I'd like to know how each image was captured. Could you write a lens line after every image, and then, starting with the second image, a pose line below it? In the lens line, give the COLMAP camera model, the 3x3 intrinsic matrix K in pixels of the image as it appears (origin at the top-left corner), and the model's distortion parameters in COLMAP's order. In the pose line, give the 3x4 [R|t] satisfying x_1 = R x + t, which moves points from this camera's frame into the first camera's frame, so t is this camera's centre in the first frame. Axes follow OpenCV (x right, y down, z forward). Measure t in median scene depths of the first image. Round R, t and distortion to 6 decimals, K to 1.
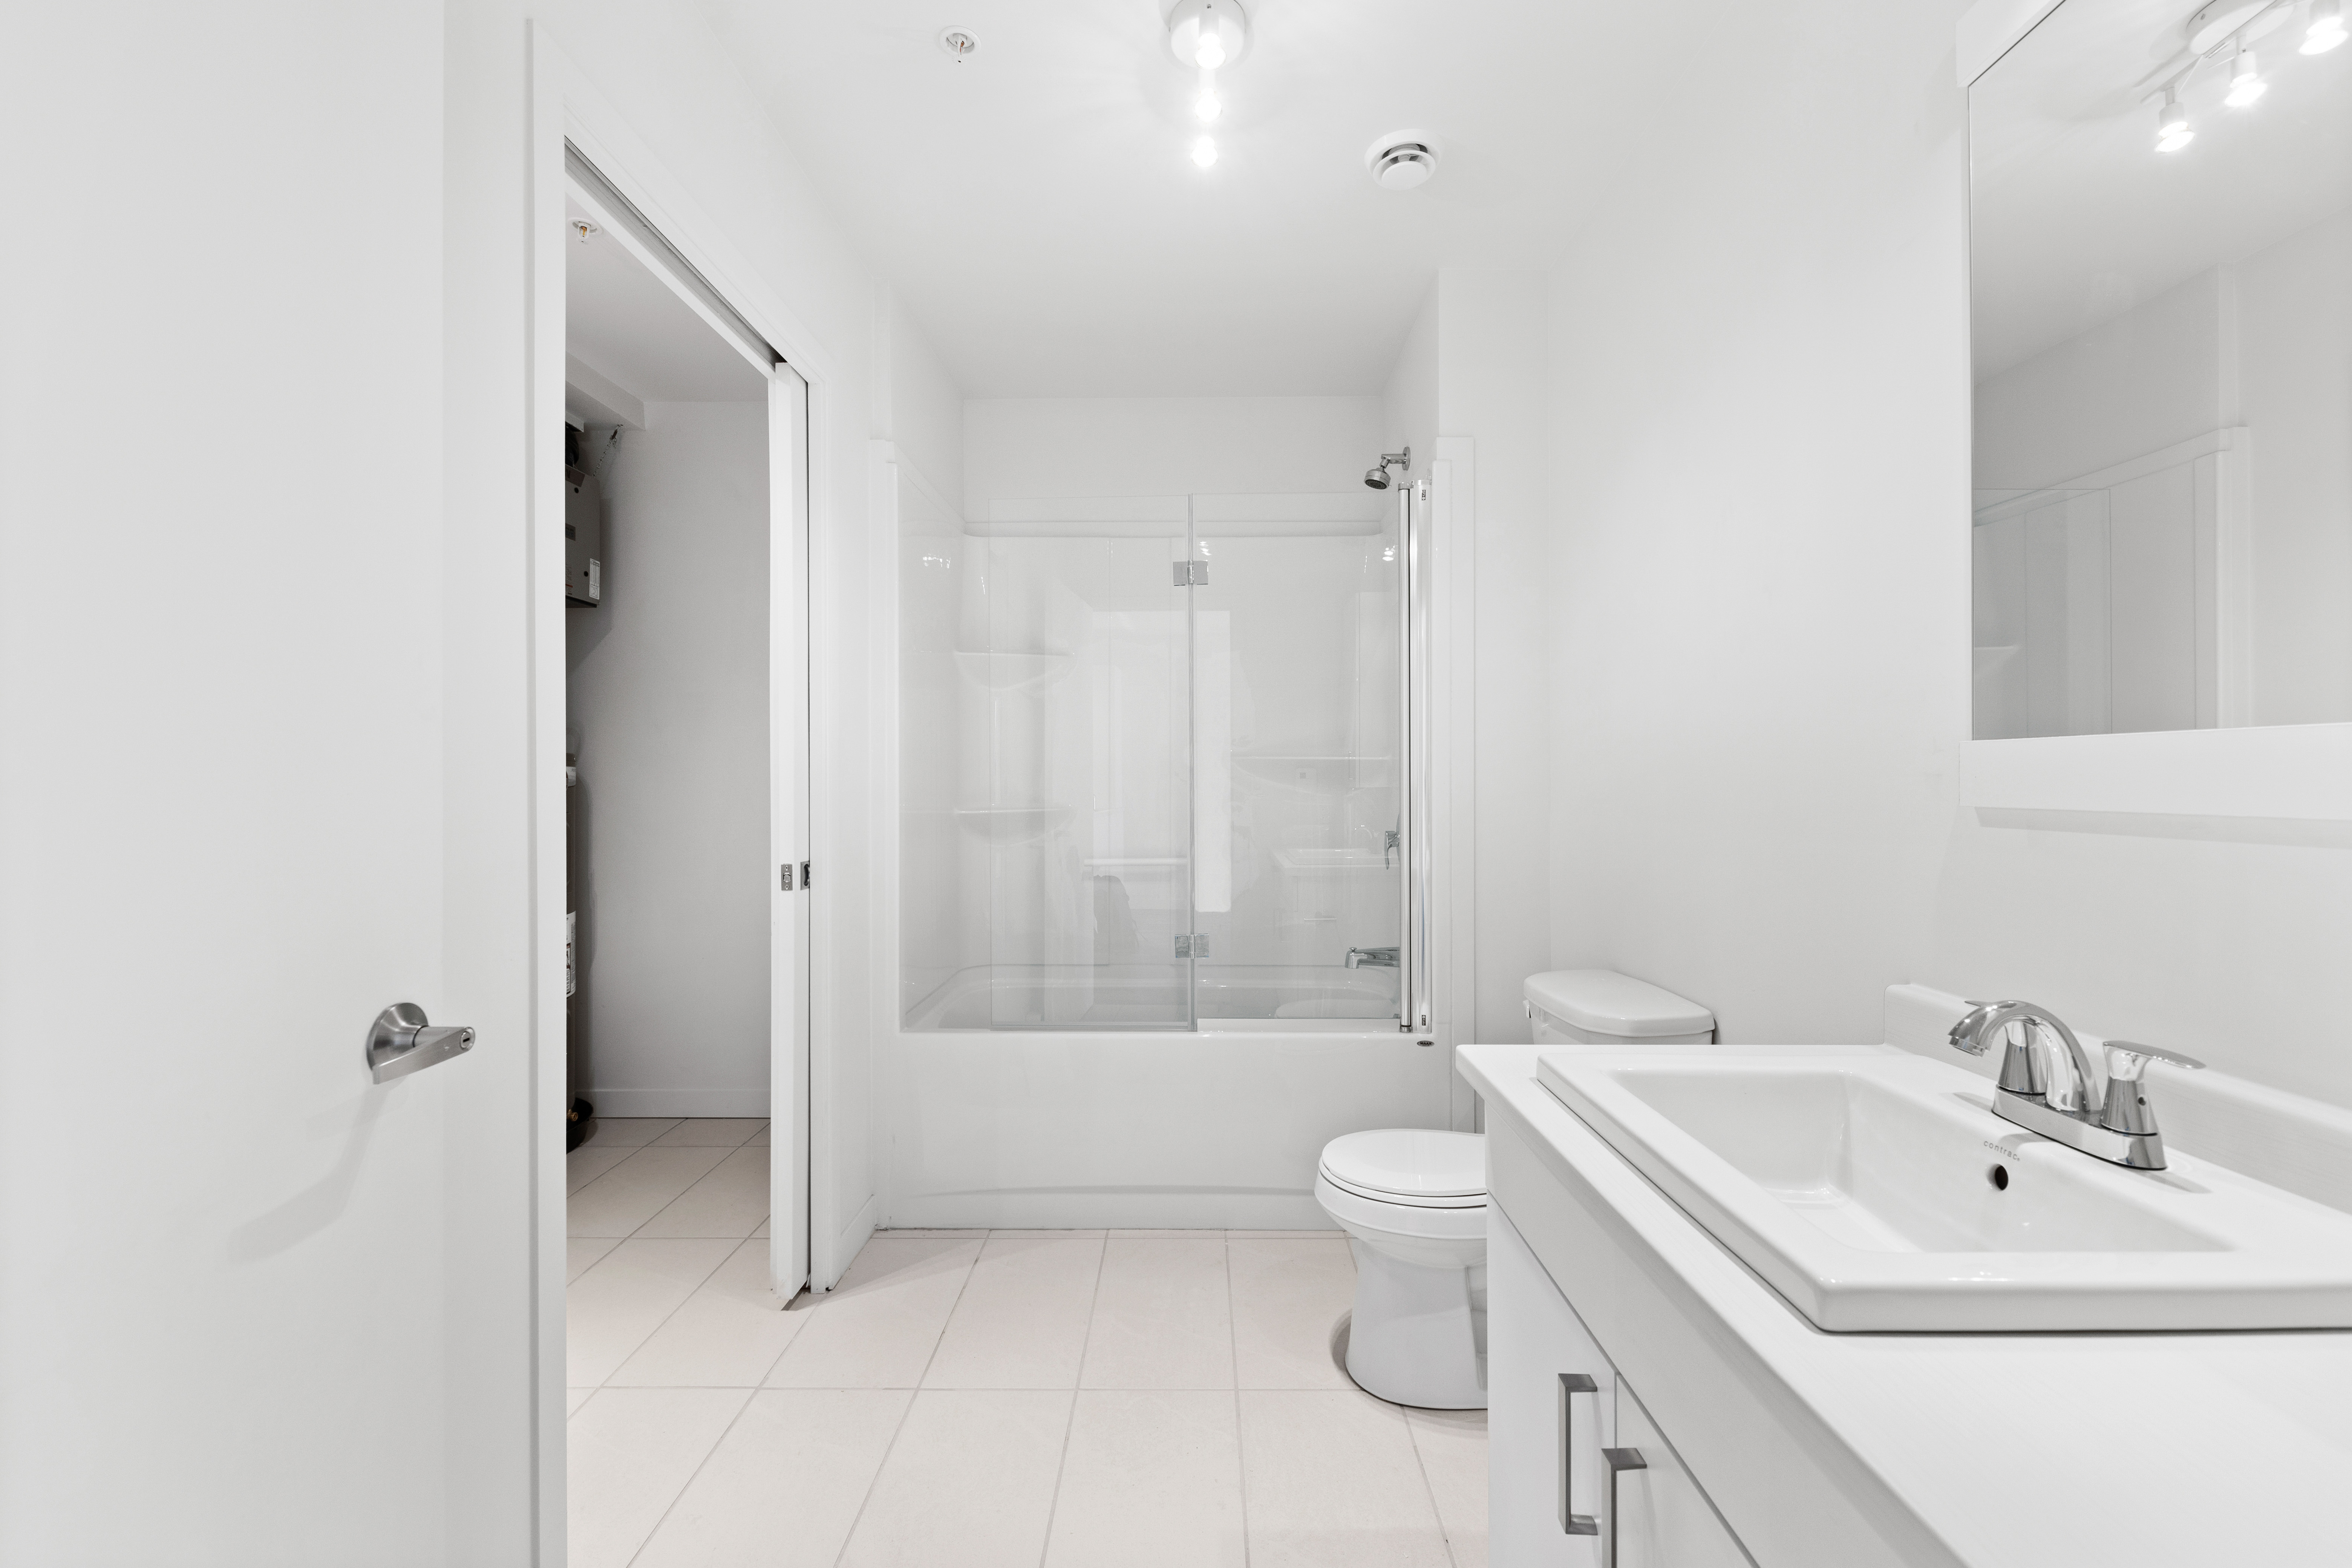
lens RADIAL K [[1005.4, 0, 1176.0], [0, 1005.4, 784.0], [0, 0, 1]] dist [0.014373, -0.001237]
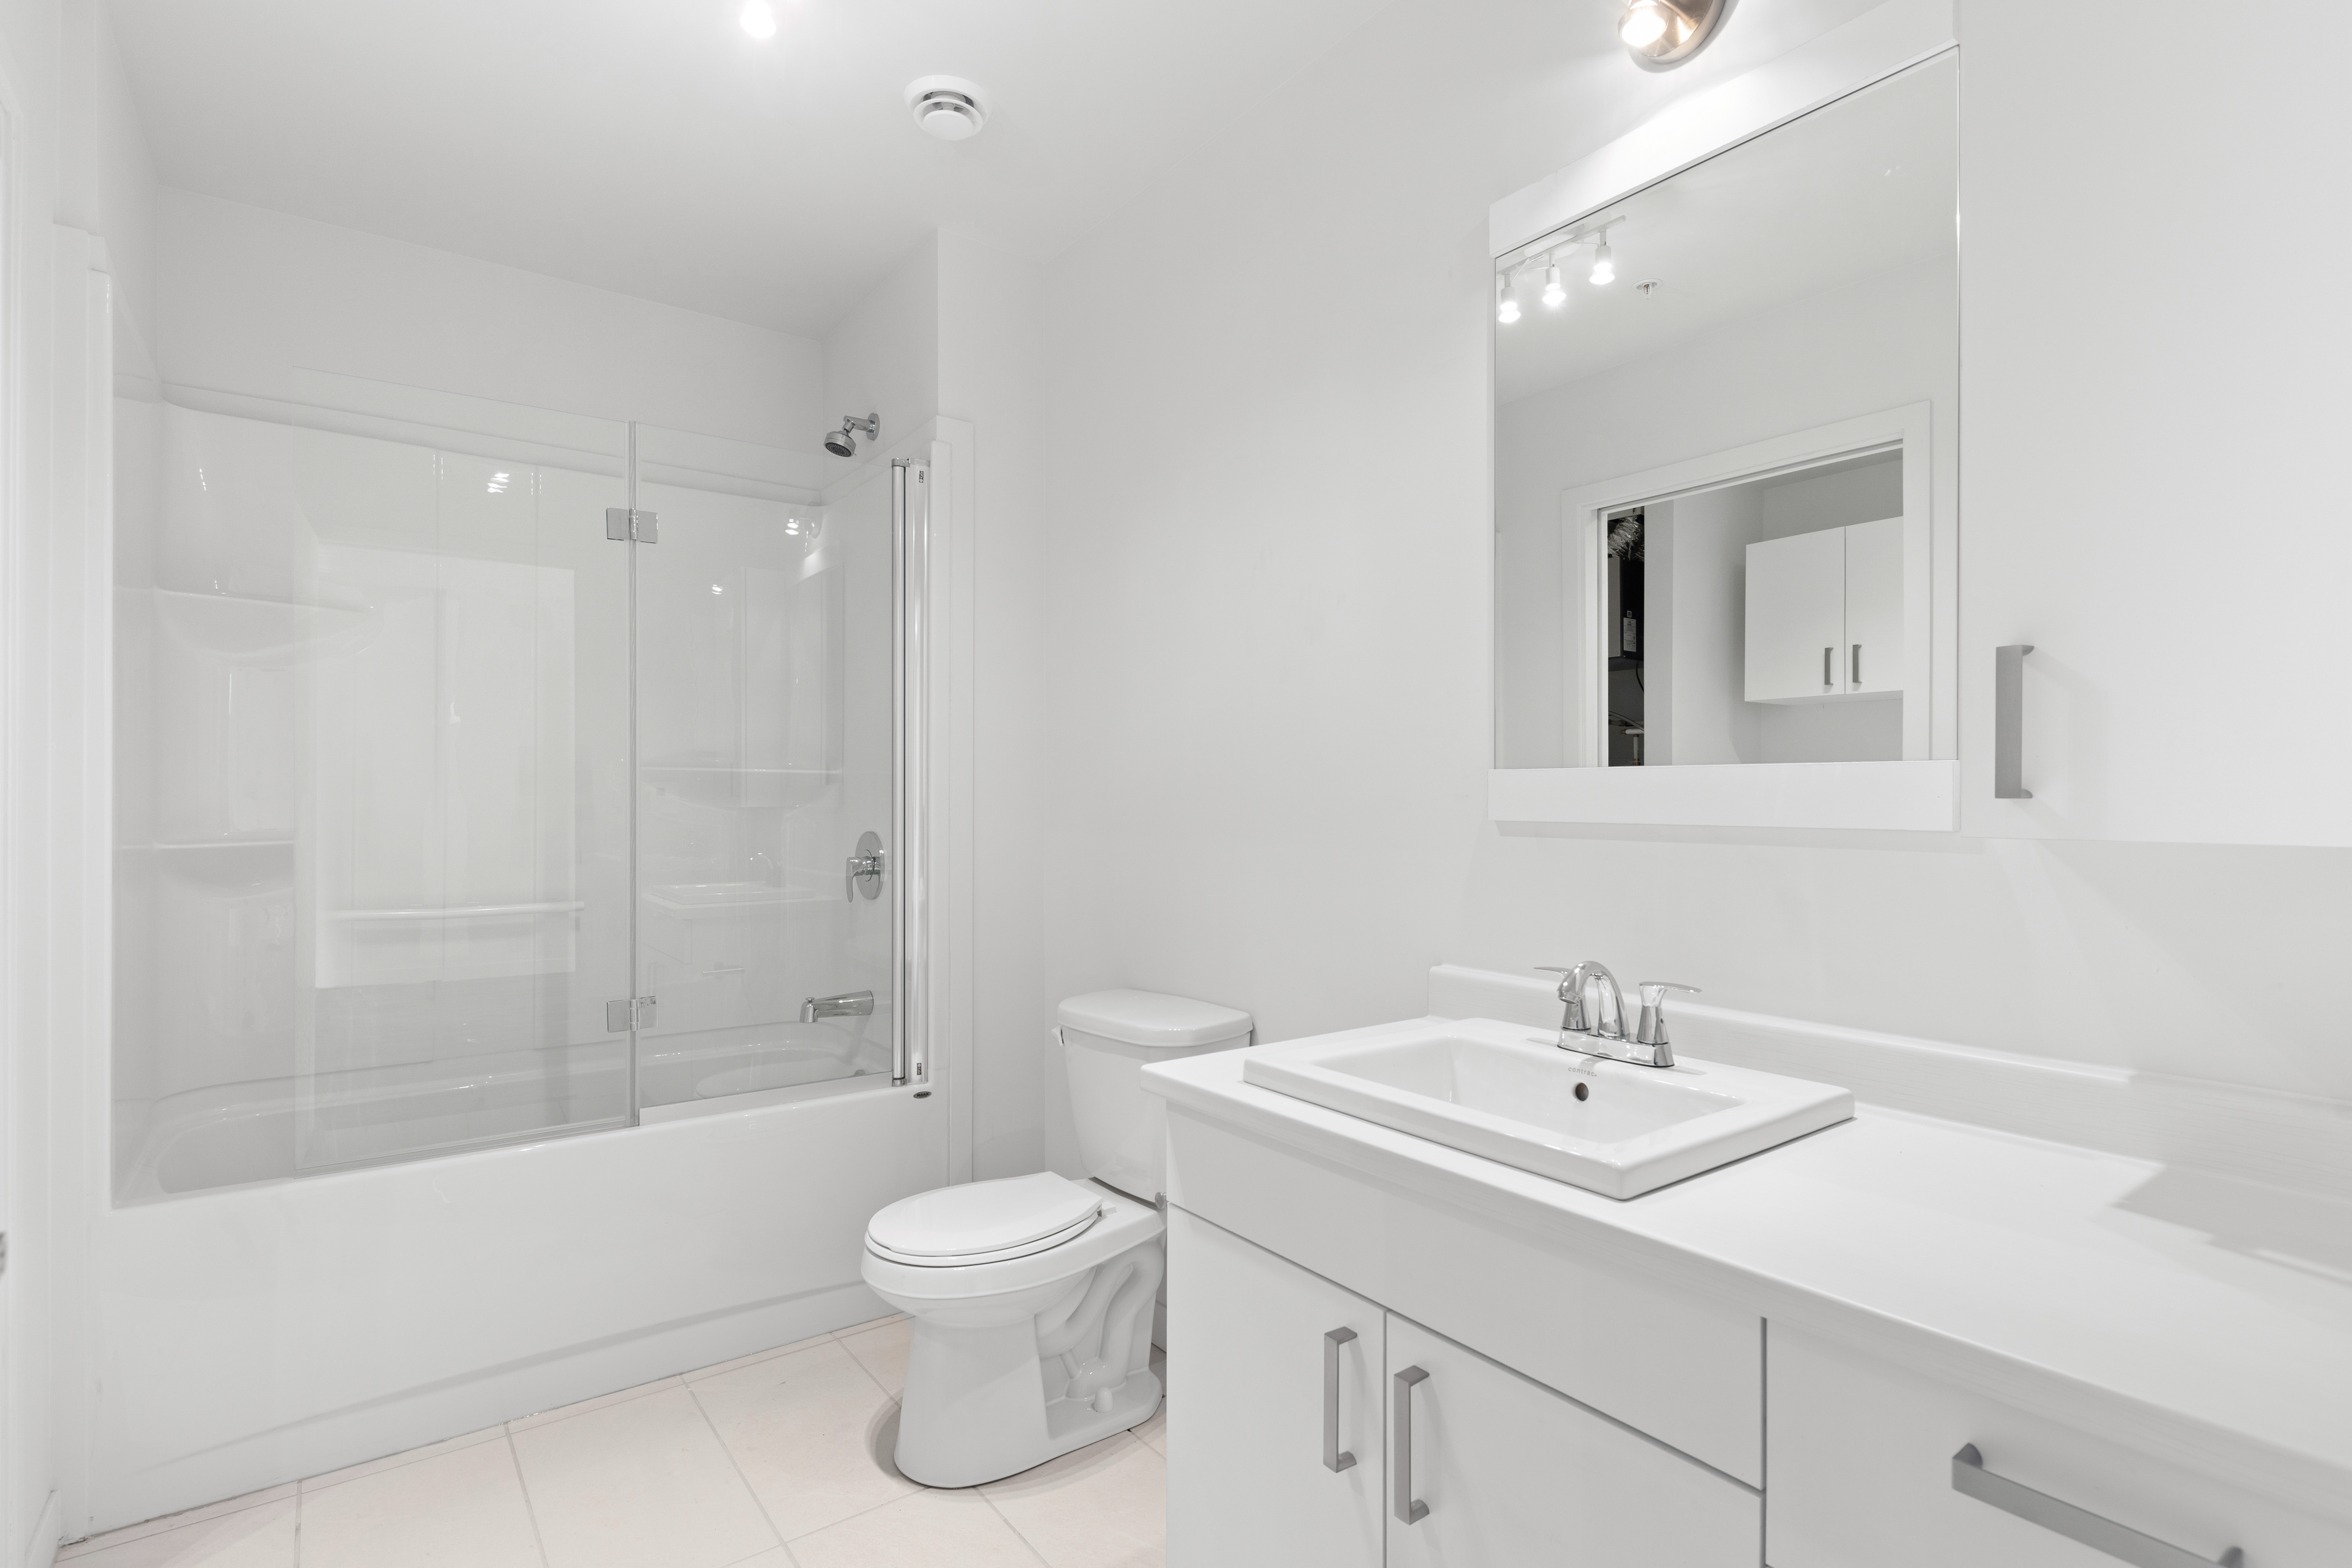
lens RADIAL K [[1183.8, 0, 1211.6], [0, 1183.8, 802.2], [0, 0, 1]] dist [0.027840, -0.009496]
pose [[0.789998, 0.000543, 0.613109, -0.199299], [-0.000303, 1.000000, -0.000495, 0.000154], [-0.613109, 0.000205, 0.789998, 0.016790]]
